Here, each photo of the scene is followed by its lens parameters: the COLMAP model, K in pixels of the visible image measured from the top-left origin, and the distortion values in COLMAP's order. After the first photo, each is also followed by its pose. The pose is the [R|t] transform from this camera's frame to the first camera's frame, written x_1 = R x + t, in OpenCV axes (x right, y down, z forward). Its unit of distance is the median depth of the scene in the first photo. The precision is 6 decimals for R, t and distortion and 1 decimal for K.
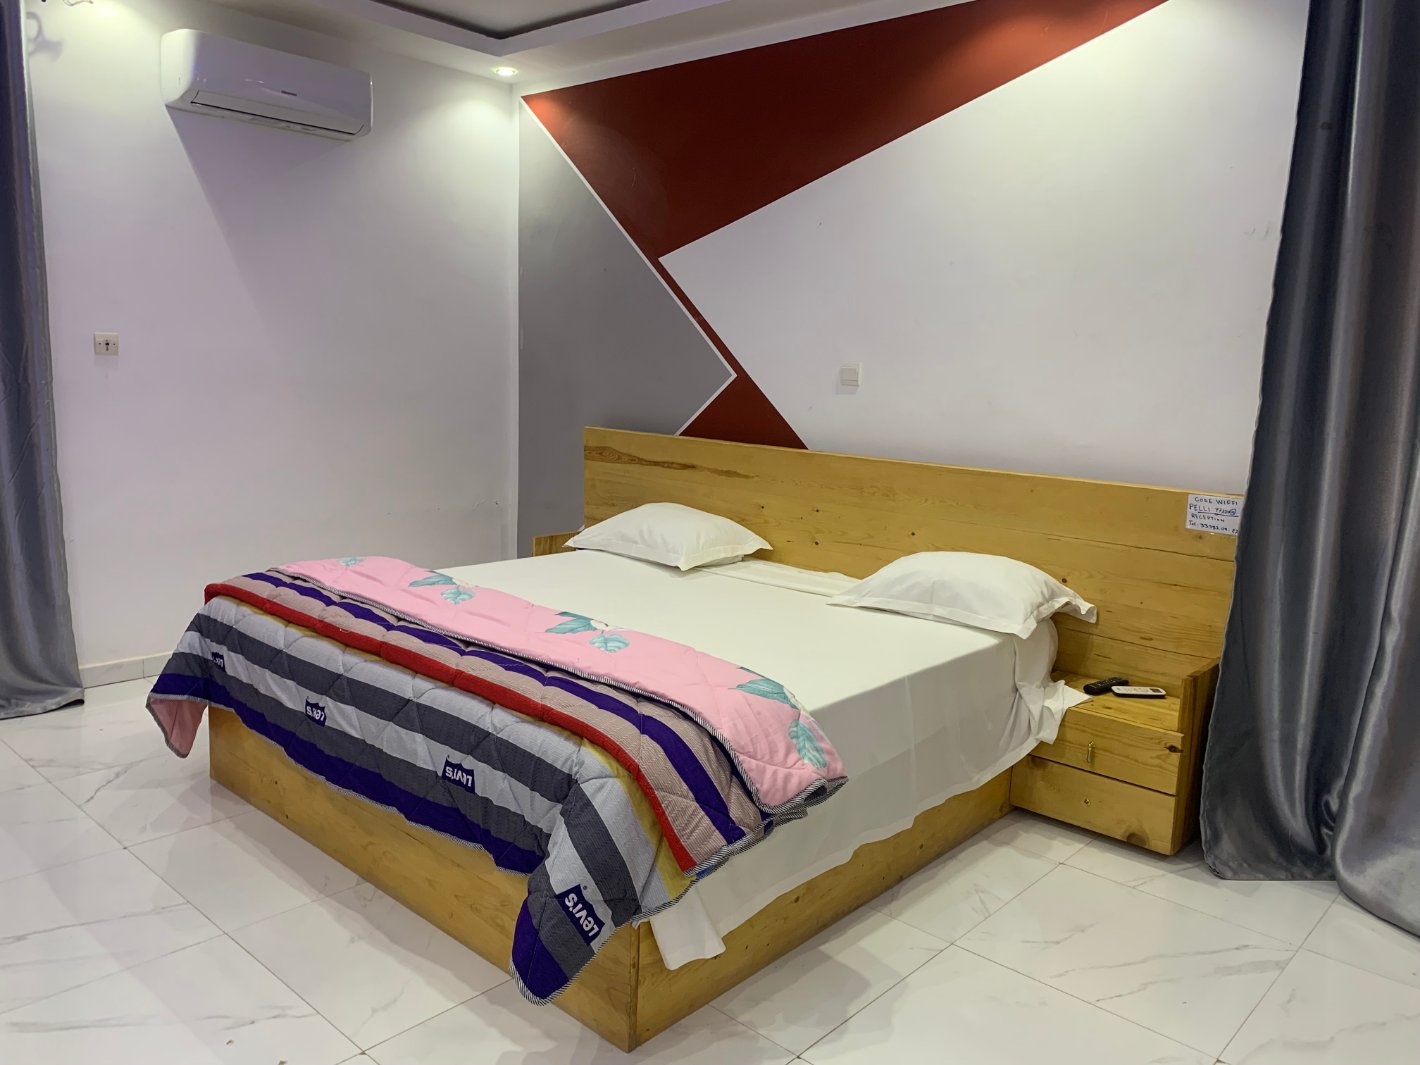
lens RADIAL K [[1074.1, 0, 710.0], [0, 1074.1, 532.5], [0, 0, 1]] dist [0.084947, -0.126957]
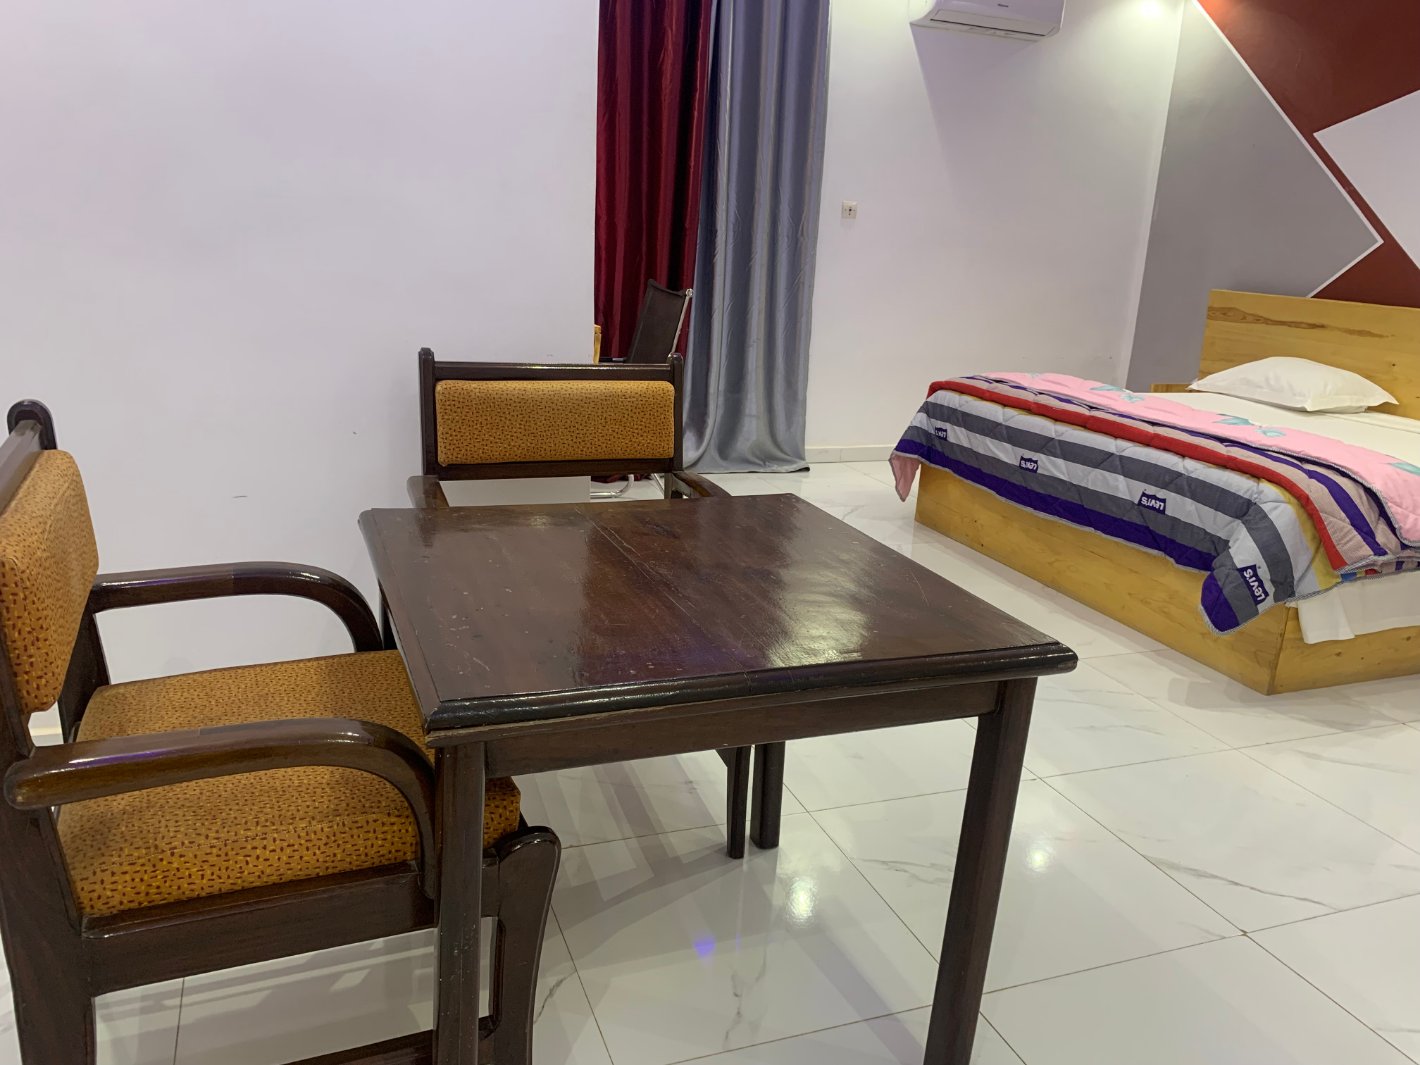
lens RADIAL K [[1092.4, 0, 706.9], [0, 1092.4, 524.9], [0, 0, 1]] dist [0.000900, 0.002852]
pose [[0.890129, 0.132124, -0.436135, -0.122981], [-0.093680, 0.989660, 0.108616, 0.152845], [0.445976, -0.055825, 0.893302, -0.573079]]
